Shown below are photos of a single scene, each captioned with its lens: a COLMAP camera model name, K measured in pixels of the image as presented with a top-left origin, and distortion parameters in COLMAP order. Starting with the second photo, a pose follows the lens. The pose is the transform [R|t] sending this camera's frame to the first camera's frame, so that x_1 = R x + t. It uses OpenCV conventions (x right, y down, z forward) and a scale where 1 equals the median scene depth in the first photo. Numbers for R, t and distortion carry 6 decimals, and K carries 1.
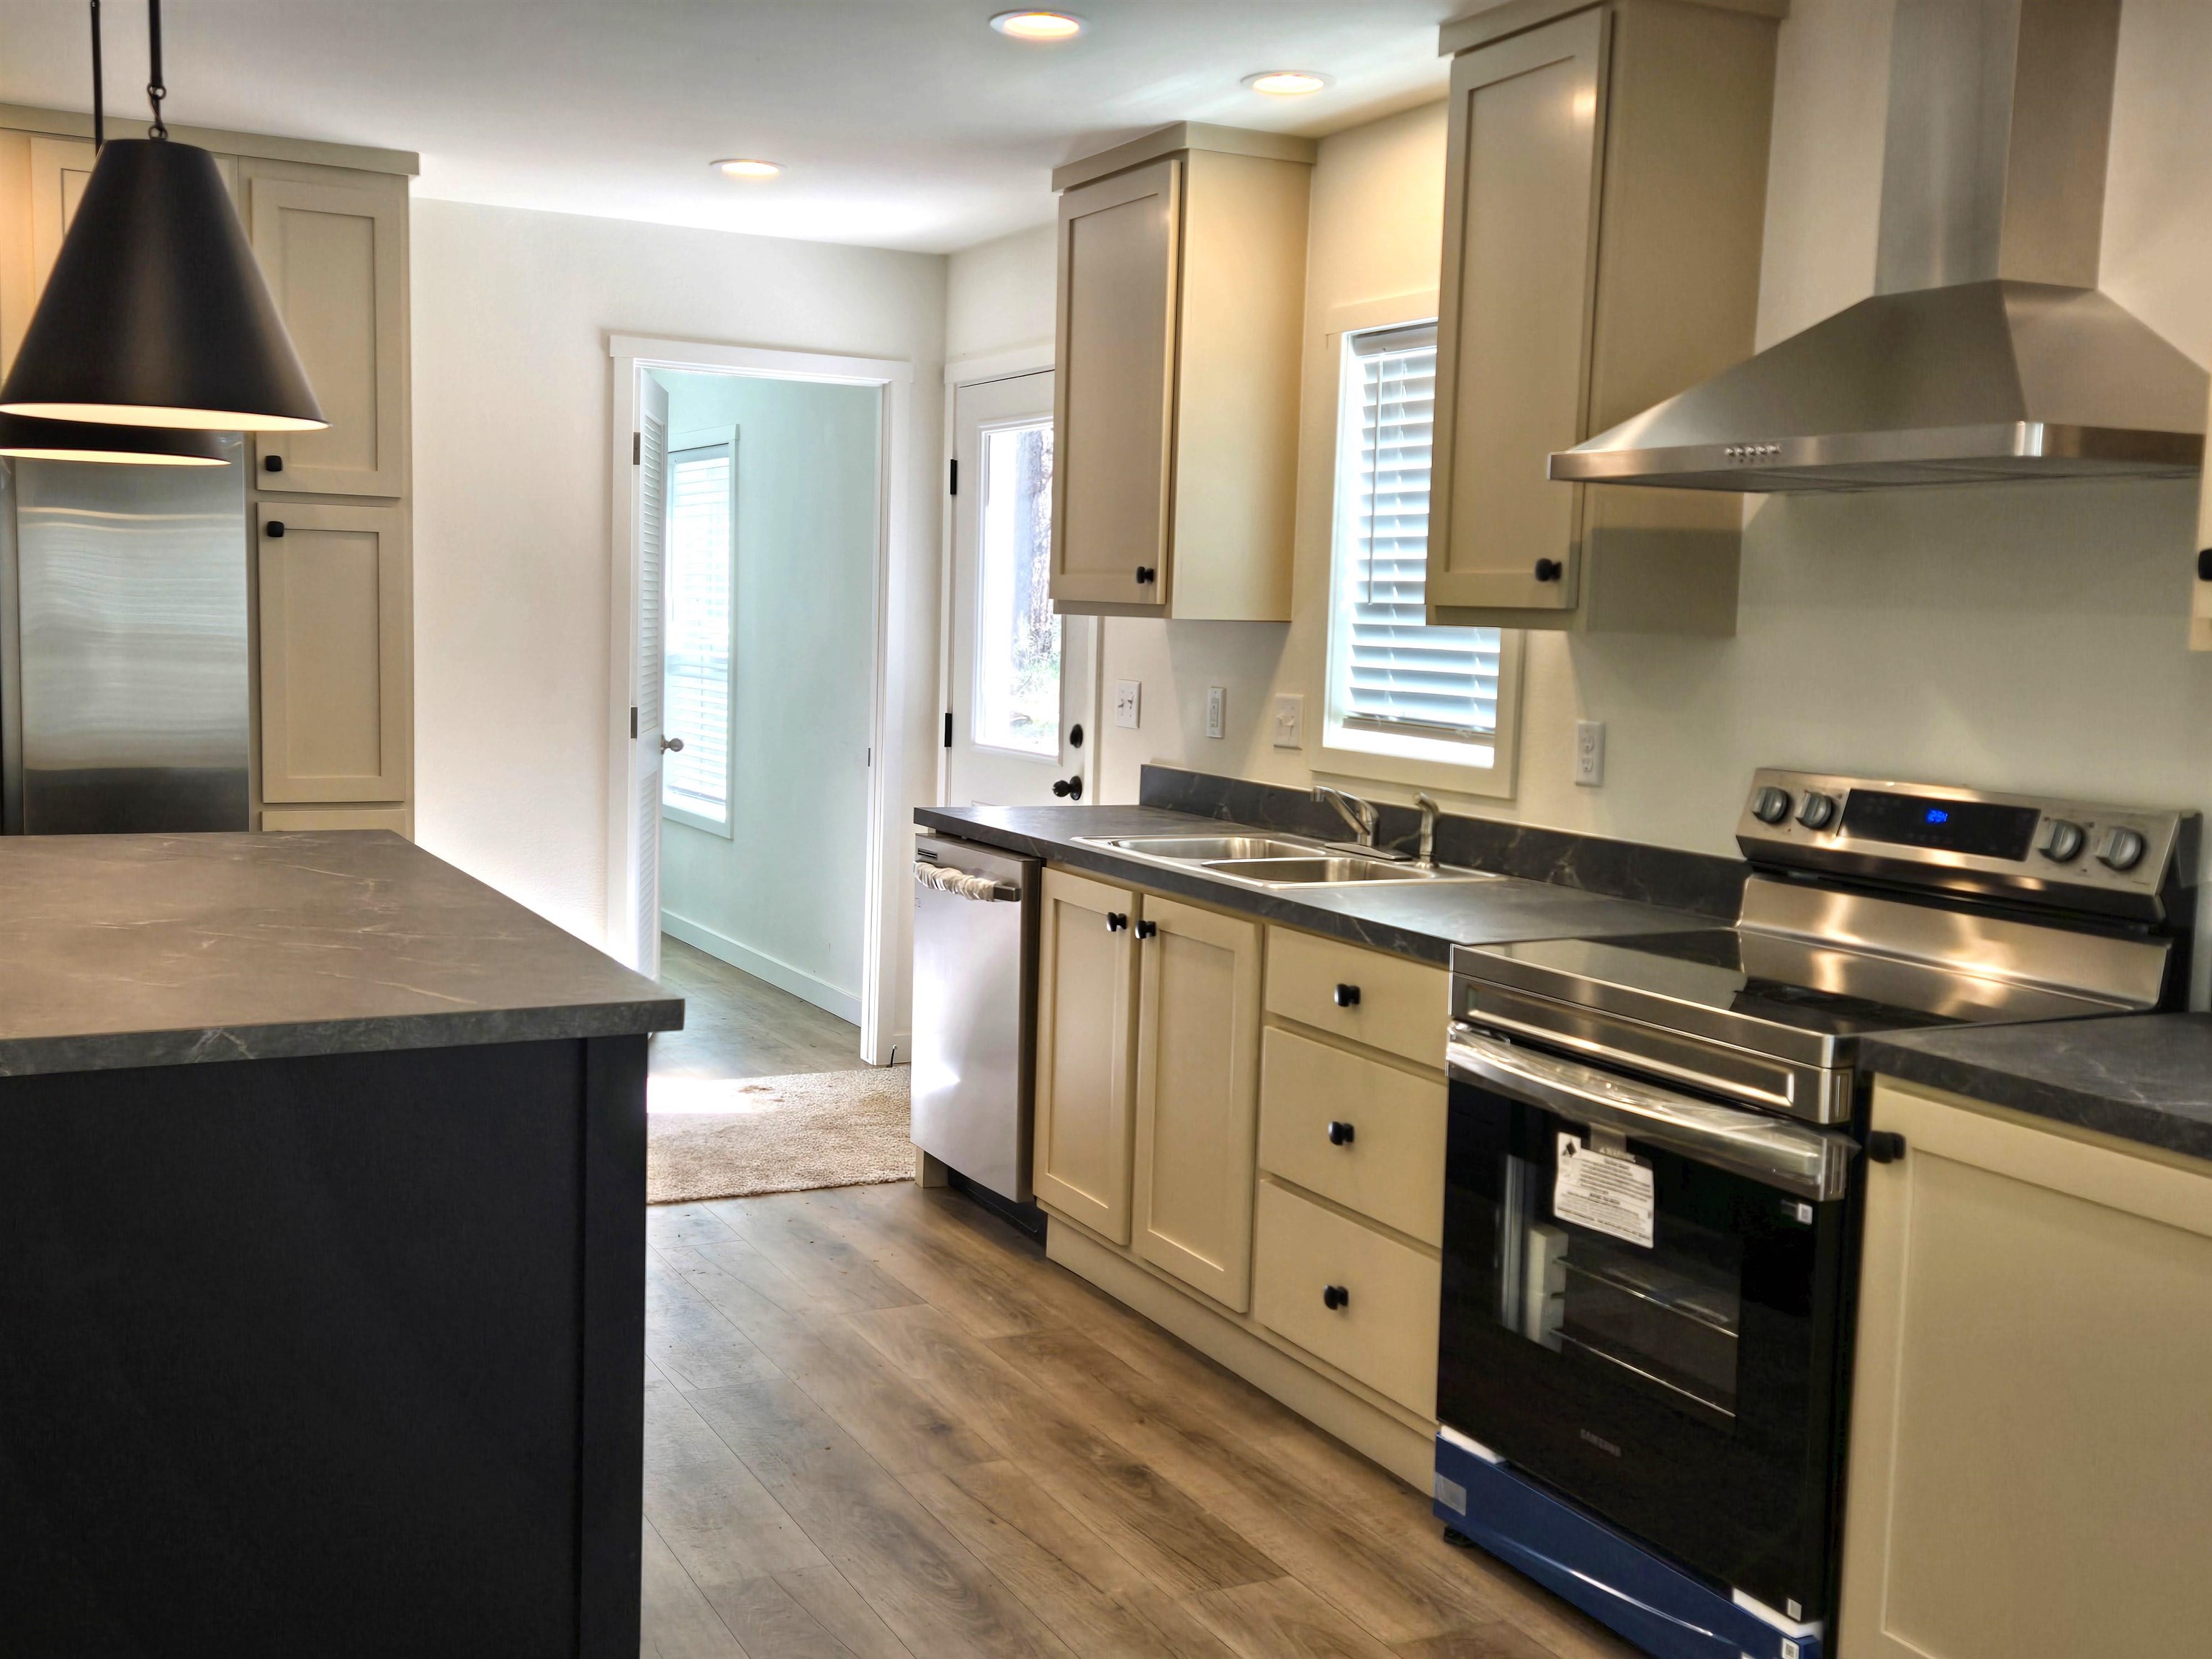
lens RADIAL K [[2189.9, 0, 1066.1], [0, 2189.9, 834.4], [0, 0, 1]] dist [0.023765, 0.009876]
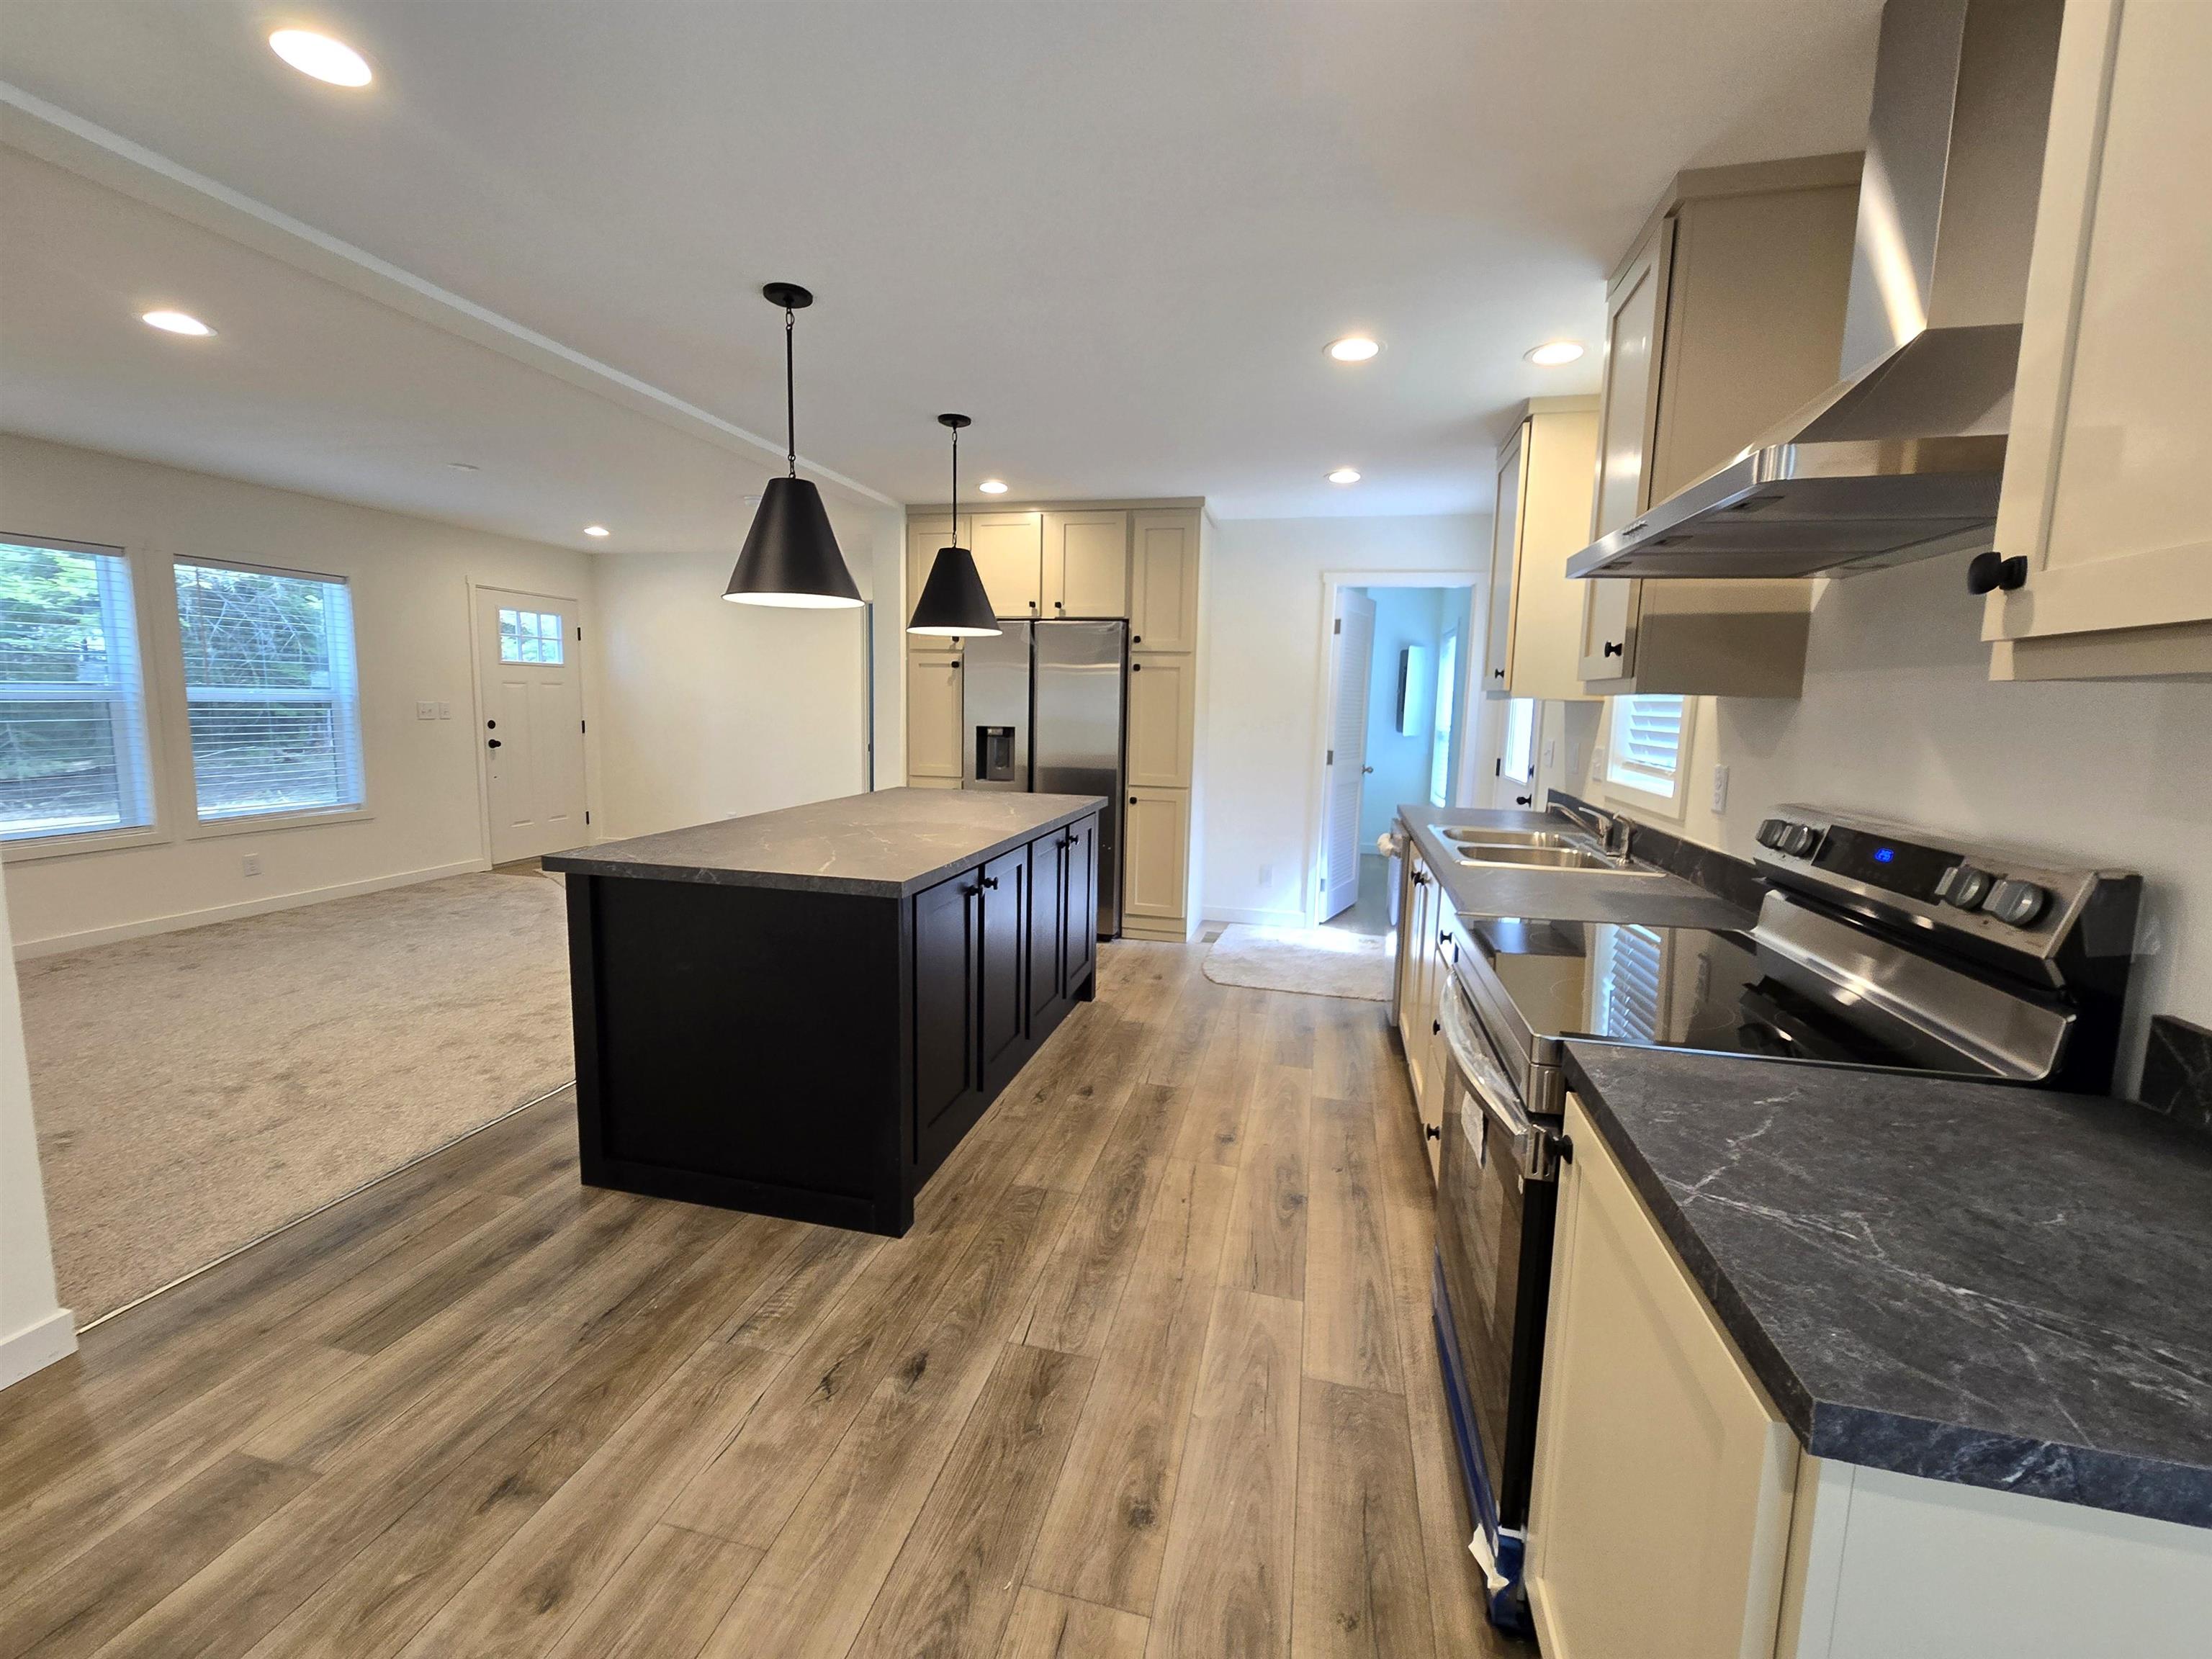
lens RADIAL K [[904.3, 0, 1109.9], [0, 904.3, 808.0], [0, 0, 1]] dist [0.000236, 0.000362]
pose [[0.769798, 0.064790, -0.634990, 0.305952], [-0.066959, 0.997543, 0.020608, -0.011600], [0.634765, 0.026654, 0.772245, 0.329789]]
